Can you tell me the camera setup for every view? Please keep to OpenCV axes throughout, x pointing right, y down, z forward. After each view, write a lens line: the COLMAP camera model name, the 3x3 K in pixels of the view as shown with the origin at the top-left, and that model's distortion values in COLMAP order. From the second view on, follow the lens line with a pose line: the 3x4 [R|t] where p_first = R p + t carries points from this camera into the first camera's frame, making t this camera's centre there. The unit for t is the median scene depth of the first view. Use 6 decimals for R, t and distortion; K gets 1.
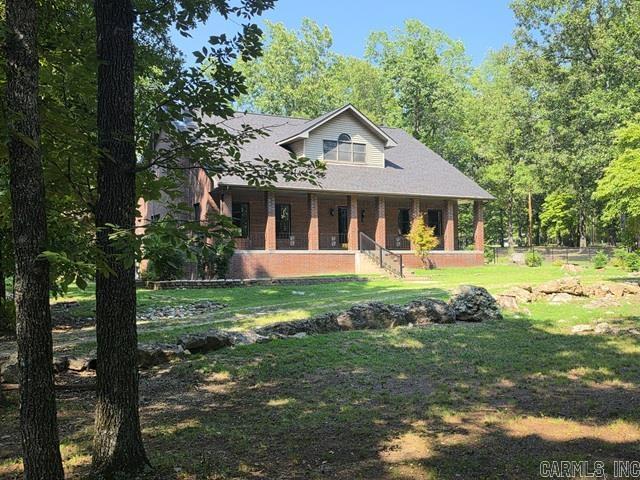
lens RADIAL K [[650.4, 0, 320.0], [0, 650.4, 240.0], [0, 0, 1]] dist [0.103166, 0.001170]
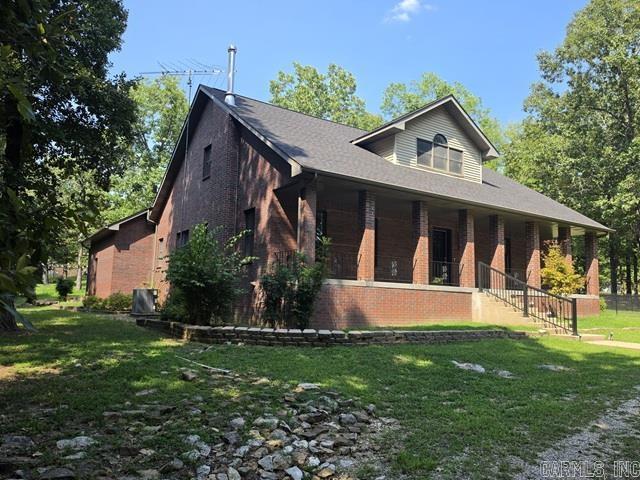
lens RADIAL K [[481.1, 0, 320.0], [0, 481.1, 240.0], [0, 0, 1]] dist [0.063054, 0.000241]
pose [[0.997119, 0.049976, 0.057062, -0.140184], [-0.045260, 0.995674, -0.081142, 0.014563], [-0.060870, 0.078325, 0.995068, 0.485299]]
